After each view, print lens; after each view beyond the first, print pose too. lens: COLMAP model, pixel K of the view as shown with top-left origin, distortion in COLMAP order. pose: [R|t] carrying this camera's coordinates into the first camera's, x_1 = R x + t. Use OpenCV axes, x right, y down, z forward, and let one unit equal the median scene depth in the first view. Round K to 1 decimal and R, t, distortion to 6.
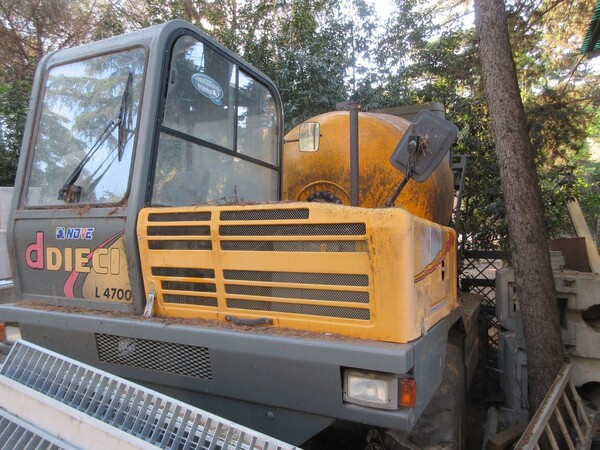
lens RADIAL K [[449.0, 0, 300.0], [0, 449.0, 225.0], [0, 0, 1]] dist [0.025102, -0.000176]
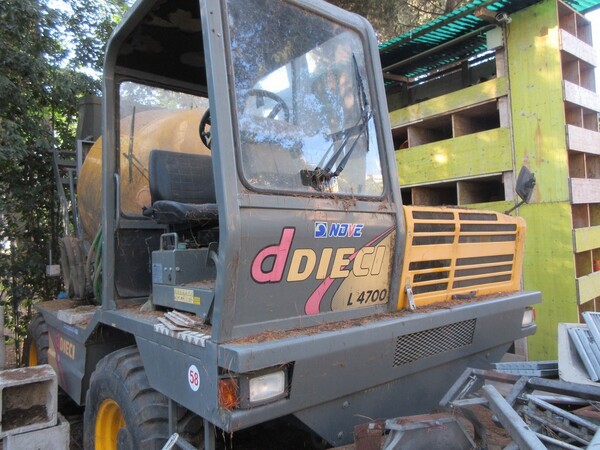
lens RADIAL K [[449.0, 0, 300.0], [0, 449.0, 225.0], [0, 0, 1]] dist [0.025102, -0.000176]
pose [[0.409344, 0.023858, 0.912068, -1.306114], [0.002011, 0.999632, -0.027051, 0.032202], [-0.912378, 0.012908, 0.409146, 0.757469]]
